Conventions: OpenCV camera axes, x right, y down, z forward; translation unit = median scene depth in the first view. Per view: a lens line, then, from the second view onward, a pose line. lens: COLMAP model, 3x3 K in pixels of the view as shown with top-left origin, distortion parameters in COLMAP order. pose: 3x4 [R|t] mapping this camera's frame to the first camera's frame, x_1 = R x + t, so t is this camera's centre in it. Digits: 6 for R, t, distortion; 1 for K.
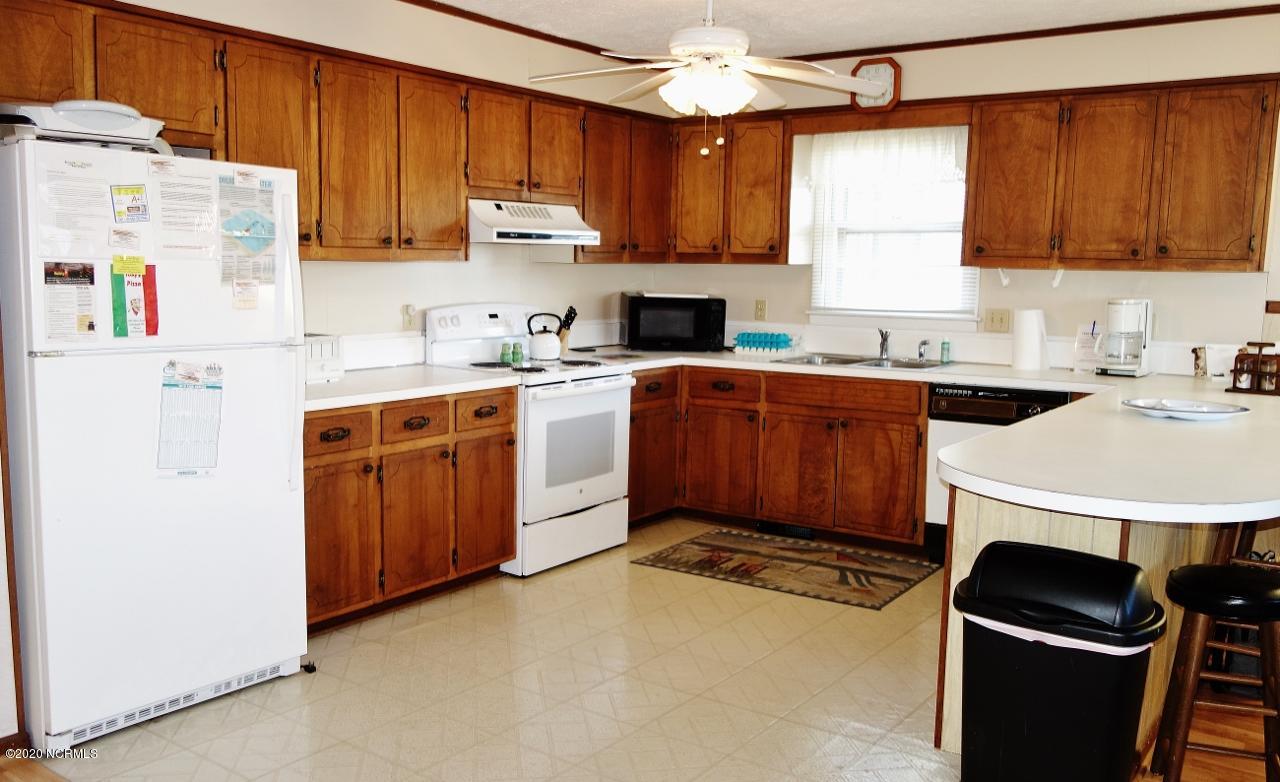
lens RADIAL K [[1086.8, 0, 642.4], [0, 1086.8, 393.4], [0, 0, 1]] dist [-0.007241, -0.011095]
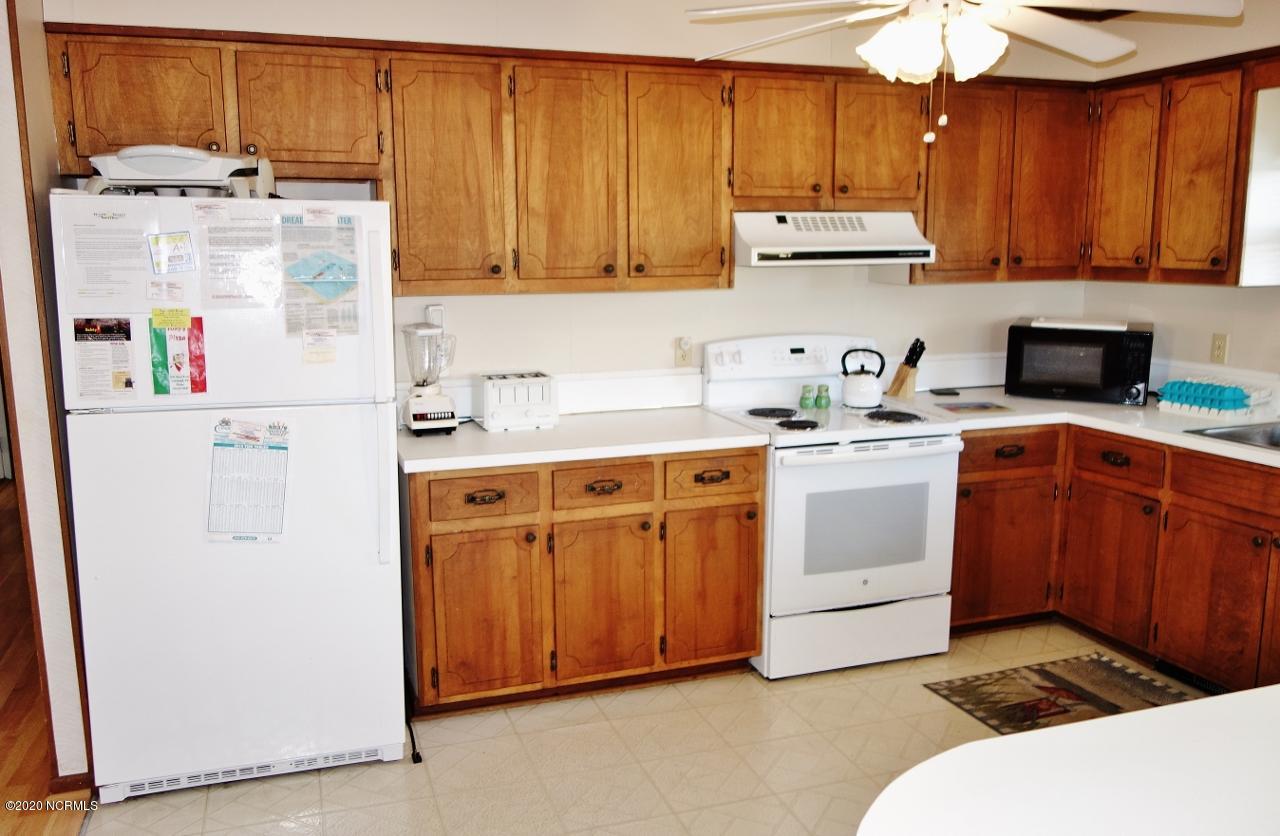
lens RADIAL K [[1032.0, 0, 639.8], [0, 1032.0, 412.3], [0, 0, 1]] dist [-0.012163, -0.016977]
pose [[0.813379, 0.074871, -0.576895, 0.244707], [-0.051506, 0.997057, 0.056780, -0.069736], [0.579449, -0.016470, 0.814842, 0.324166]]
